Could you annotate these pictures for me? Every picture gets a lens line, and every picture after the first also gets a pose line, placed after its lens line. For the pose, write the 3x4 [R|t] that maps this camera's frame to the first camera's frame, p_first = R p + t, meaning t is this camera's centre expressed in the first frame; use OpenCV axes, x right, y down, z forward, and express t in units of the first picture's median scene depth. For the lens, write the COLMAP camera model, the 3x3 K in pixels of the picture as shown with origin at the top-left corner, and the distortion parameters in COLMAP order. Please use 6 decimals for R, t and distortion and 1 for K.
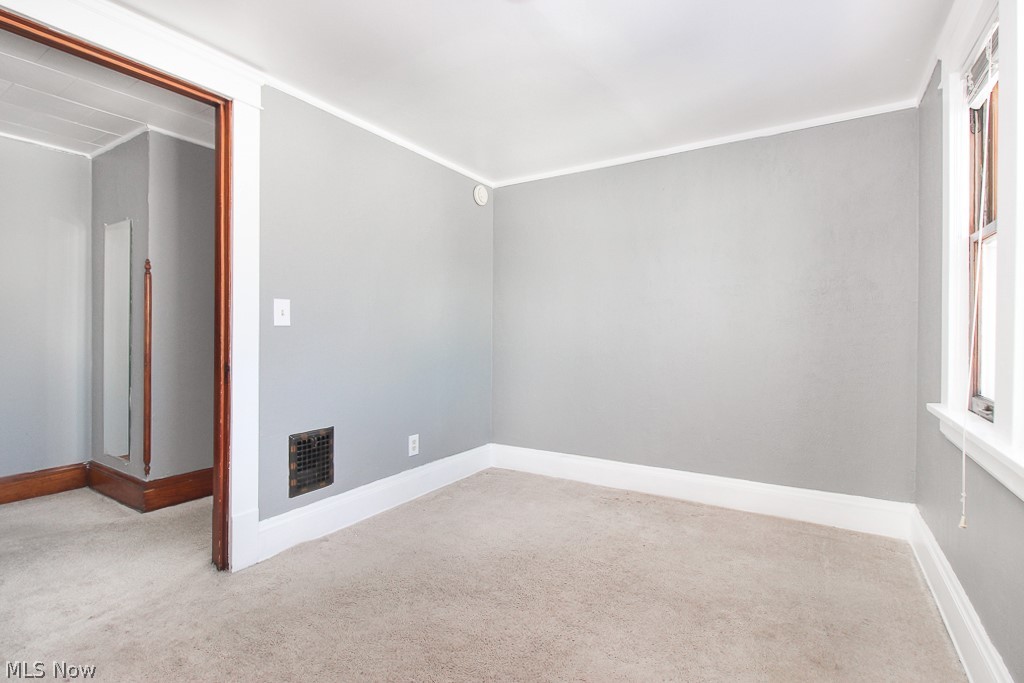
lens RADIAL K [[471.1, 0, 516.9], [0, 471.1, 331.9], [0, 0, 1]] dist [0.017949, -0.015184]
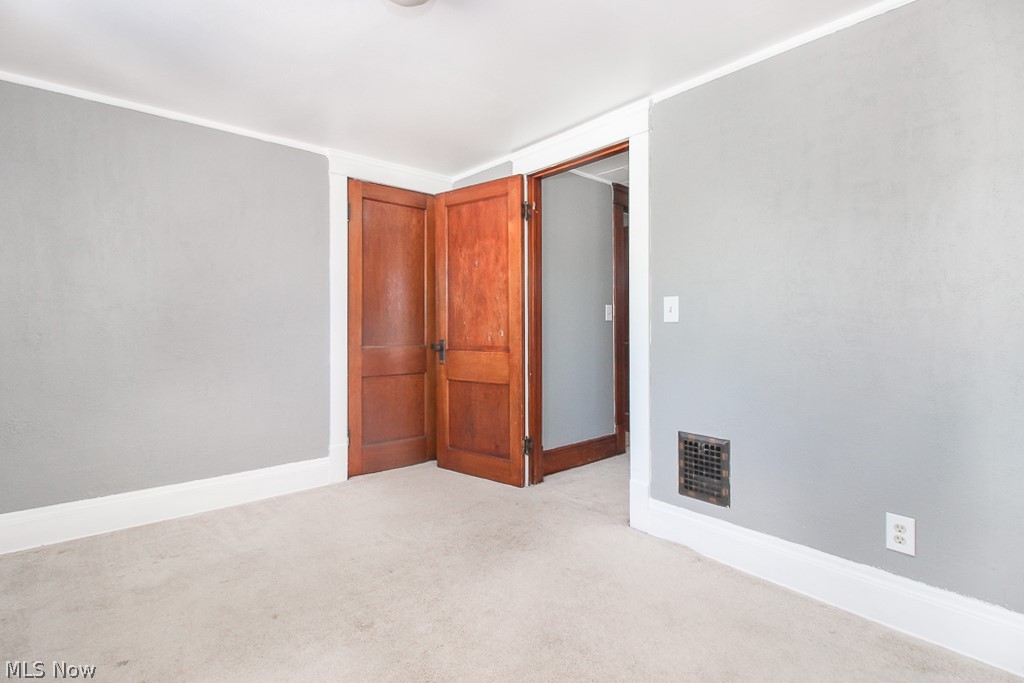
lens RADIAL K [[484.8, 0, 512.3], [0, 484.8, 306.8], [0, 0, 1]] dist [0.009943, -0.000419]
pose [[-0.282009, -0.023543, -0.959123, 0.597208], [0.005727, 0.999640, -0.026221, -0.019573], [0.959395, -0.012887, -0.281772, 0.925419]]
